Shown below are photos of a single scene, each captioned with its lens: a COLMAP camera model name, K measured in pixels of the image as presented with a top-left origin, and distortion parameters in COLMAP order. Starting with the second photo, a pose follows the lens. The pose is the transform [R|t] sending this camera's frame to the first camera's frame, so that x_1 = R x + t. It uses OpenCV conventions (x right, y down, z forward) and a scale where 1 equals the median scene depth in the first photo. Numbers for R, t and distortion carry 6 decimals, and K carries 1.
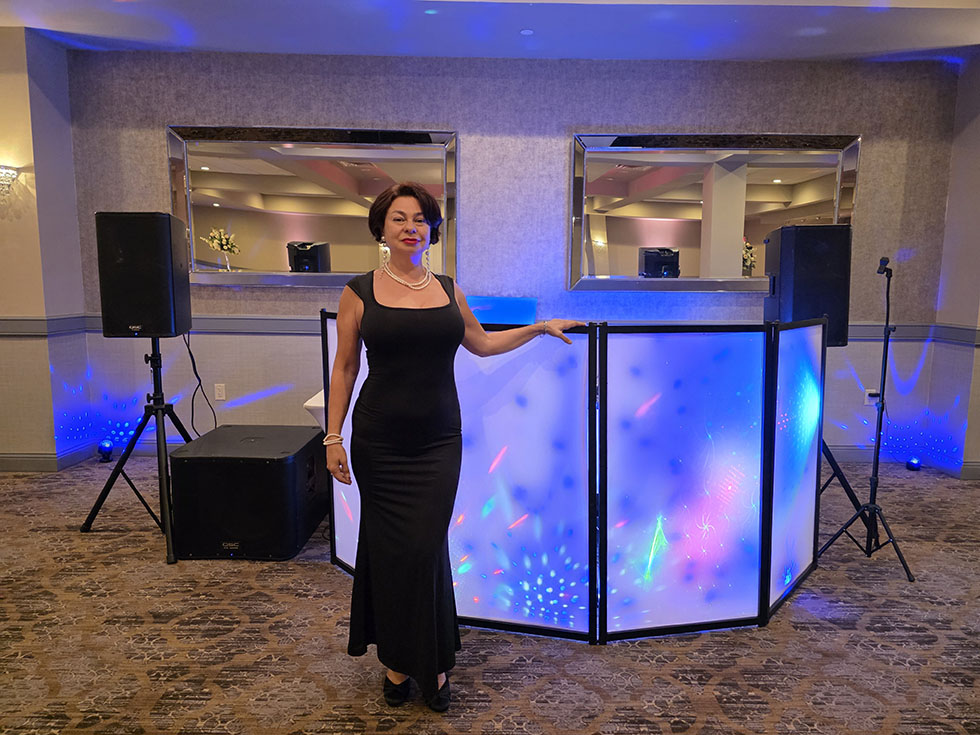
lens RADIAL K [[649.2, 0, 495.2], [0, 649.2, 364.0], [0, 0, 1]] dist [0.041301, -0.041397]
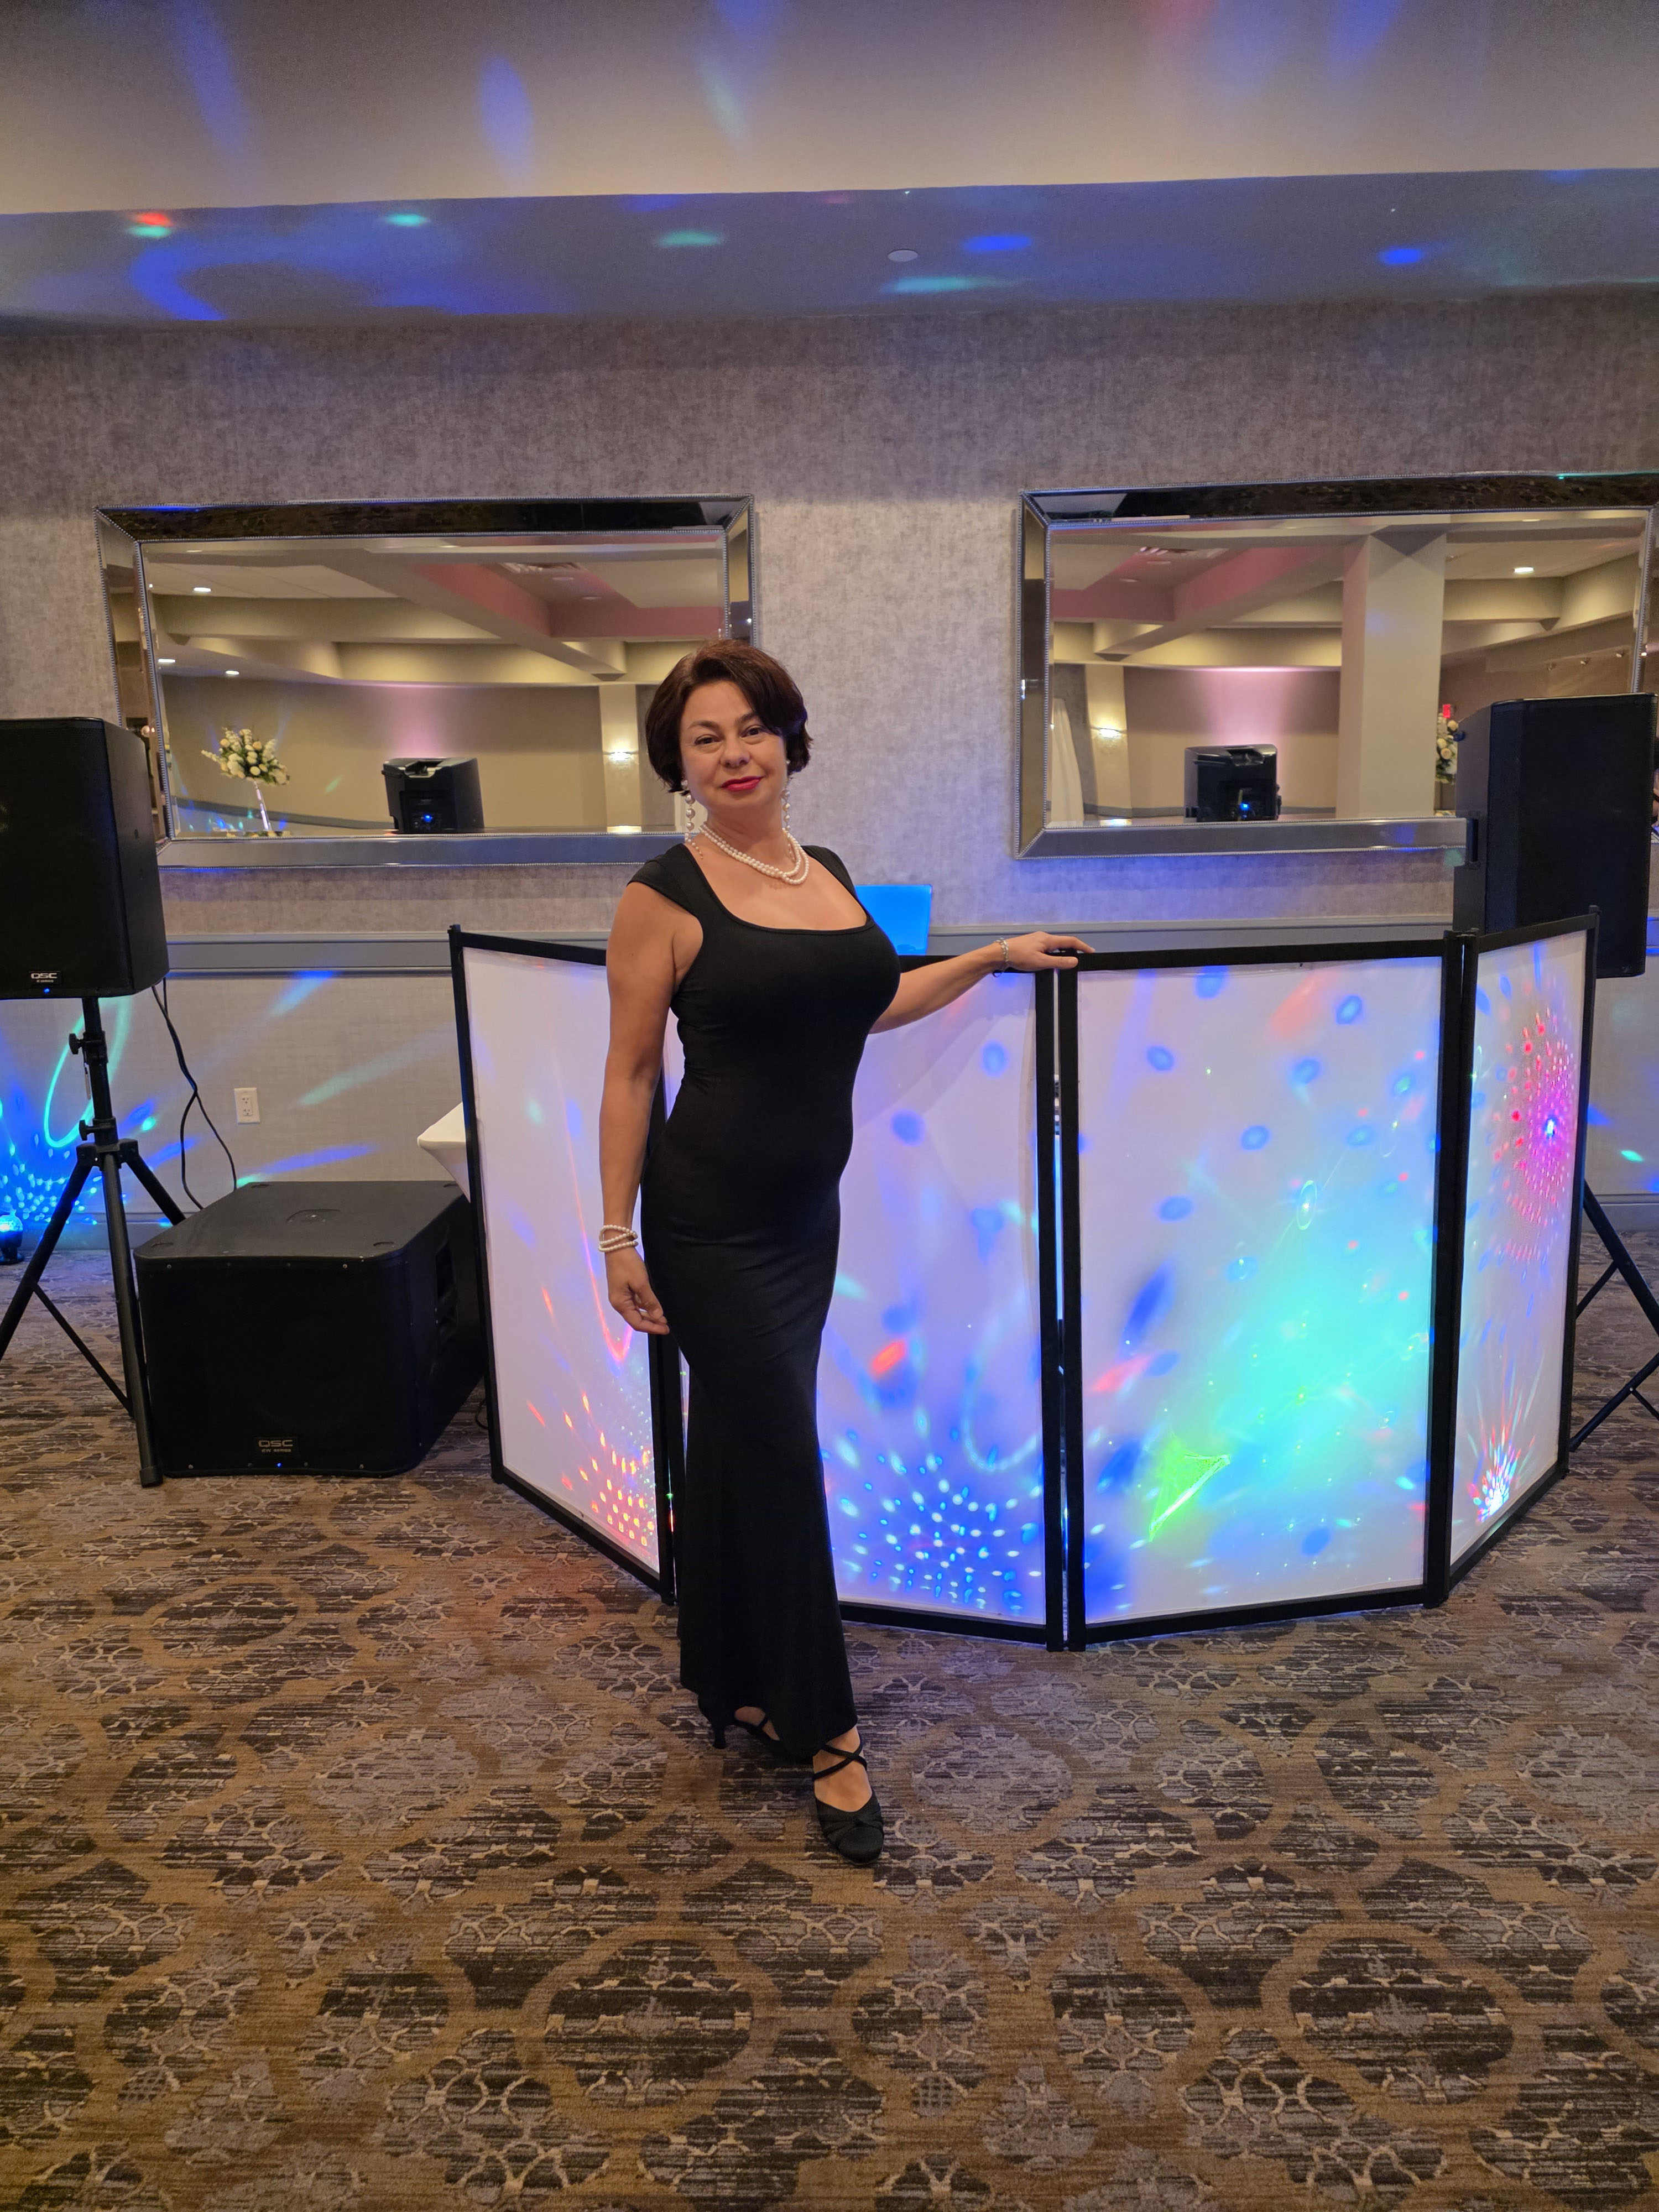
lens RADIAL K [[1465.2, 0, 833.2], [0, 1465.2, 1112.4], [0, 0, 1]] dist [0.041301, -0.041397]
pose [[0.999130, -0.023197, -0.034648, 0.026661], [0.025501, 0.997385, 0.067618, -0.015261], [0.032989, -0.068442, 0.997110, -0.007806]]
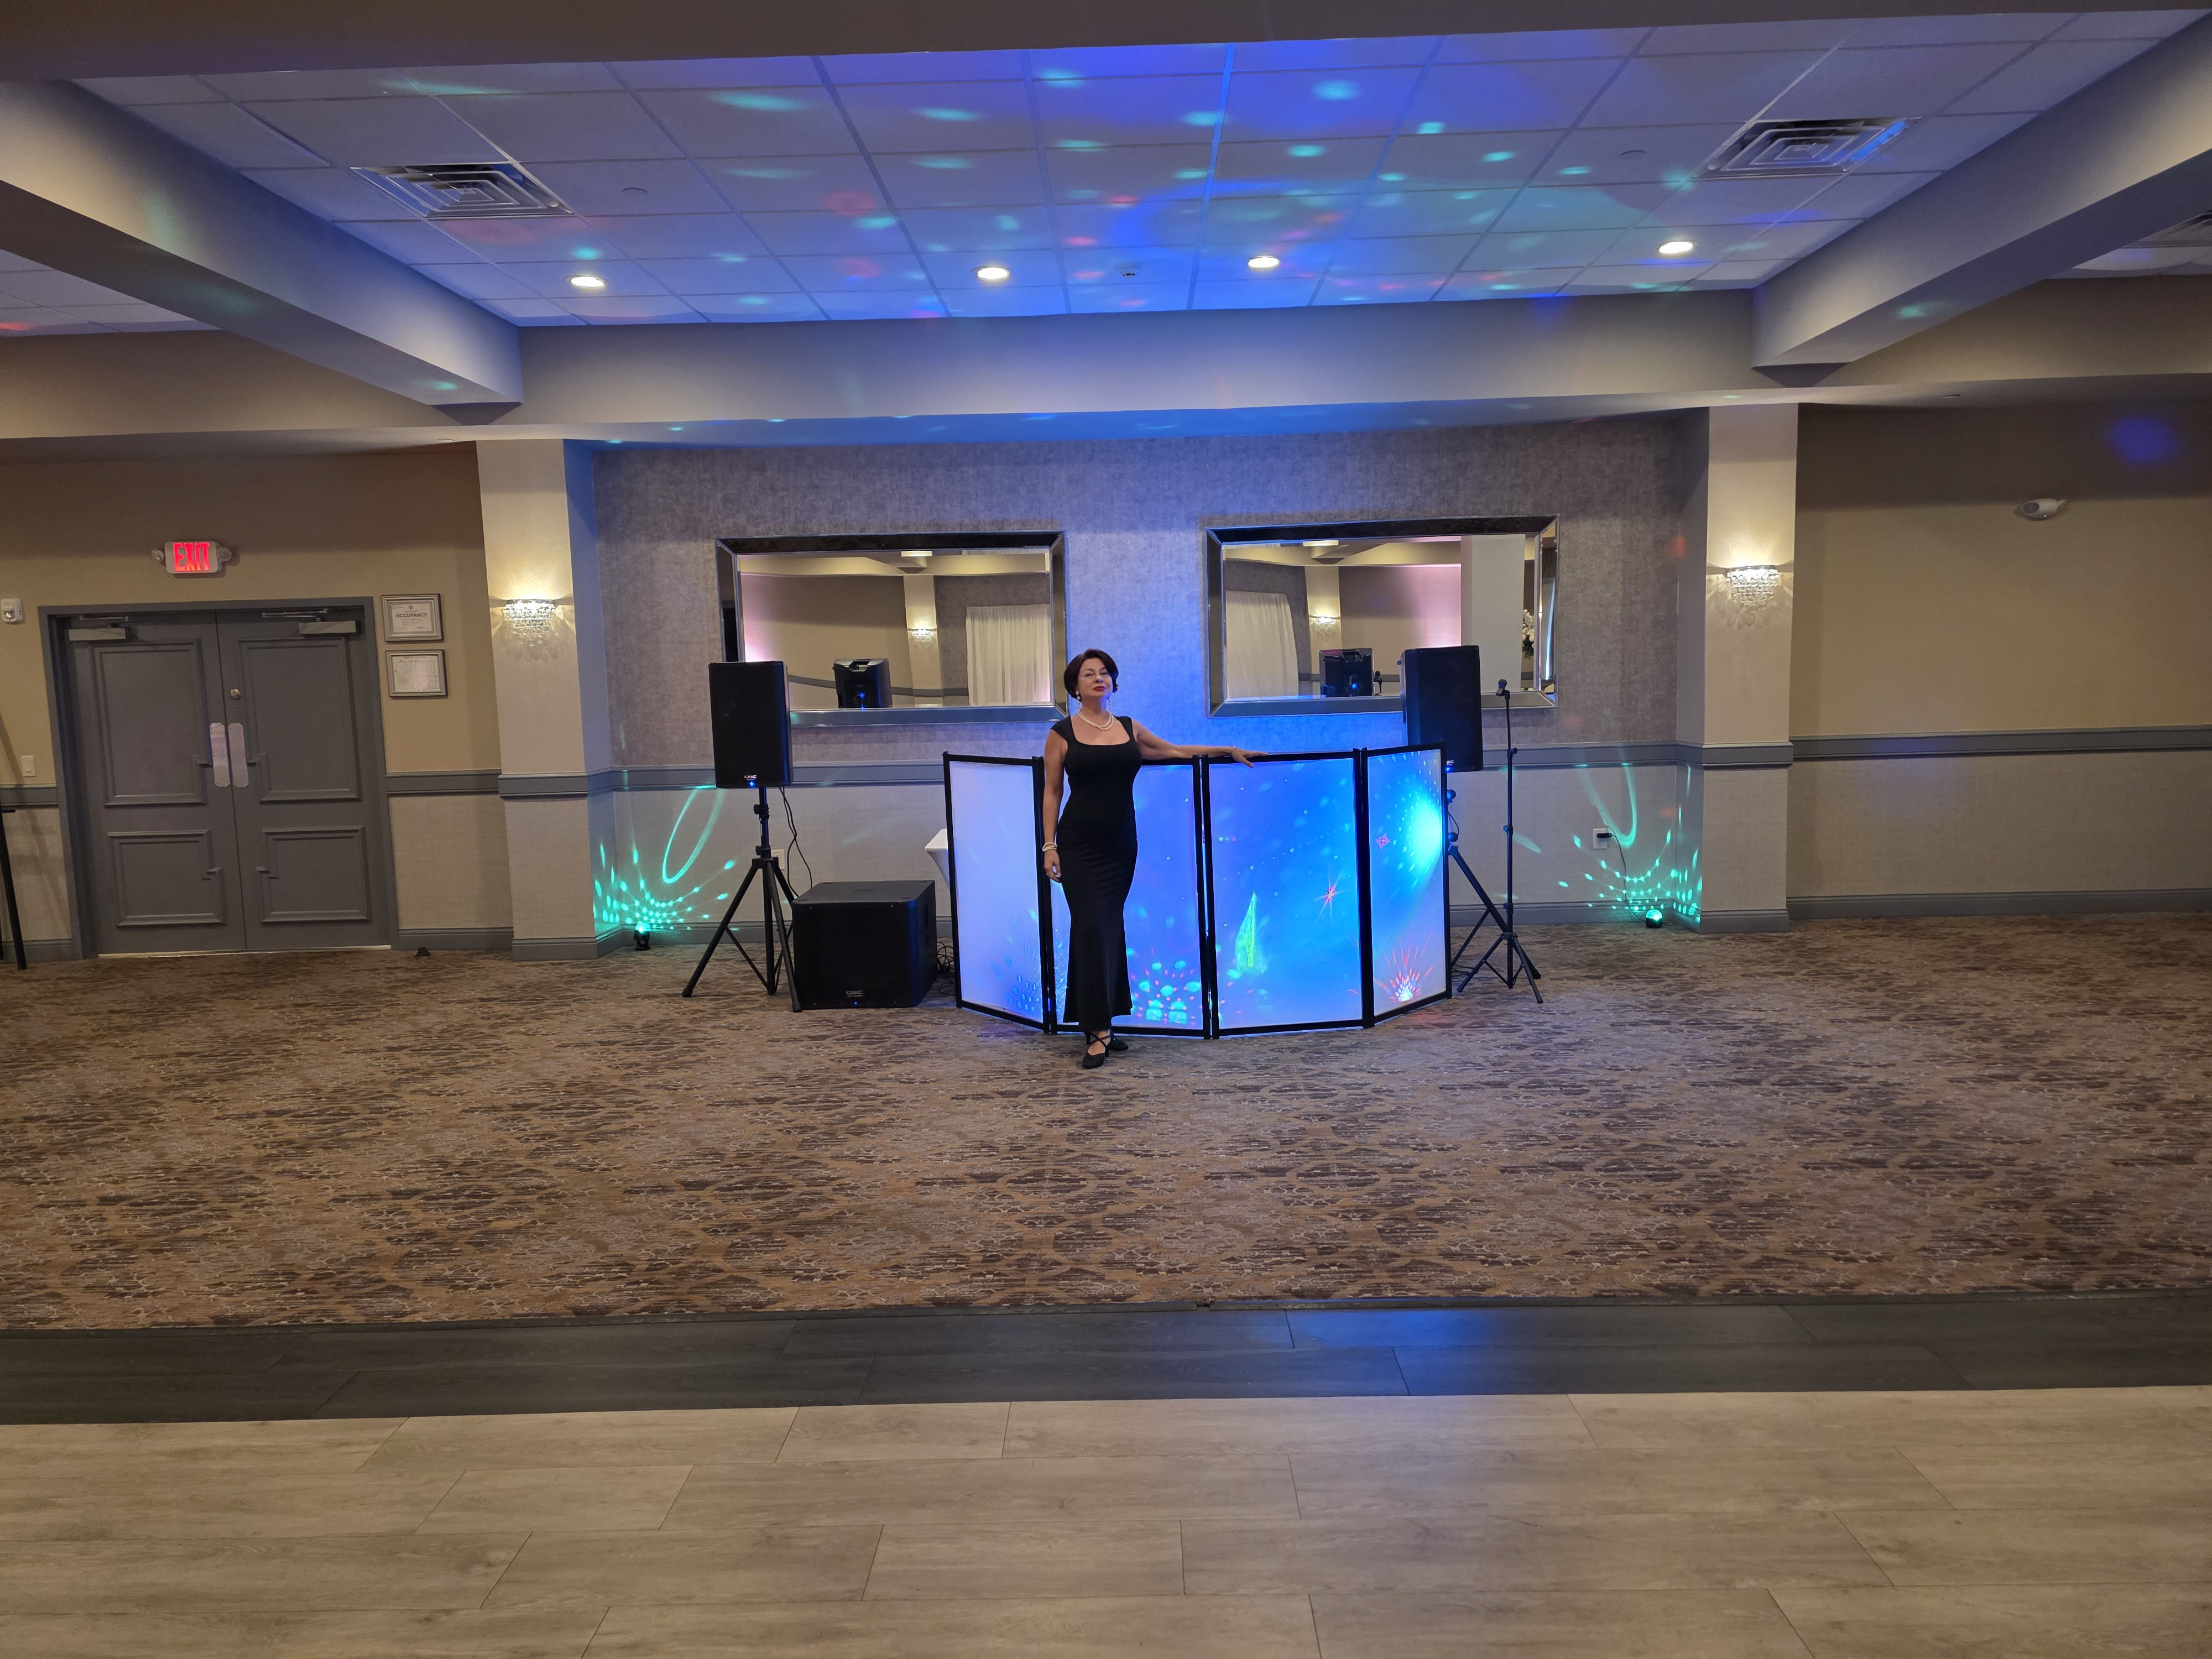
lens RADIAL K [[1481.8, 0, 1106.0], [0, 1481.8, 829.5], [0, 0, 1]] dist [0.043283, -0.051712]
pose [[0.999089, -0.034638, -0.024924, 0.035410], [0.034049, 0.999140, -0.023663, 0.084324], [0.025723, 0.022793, 0.999409, -1.089880]]
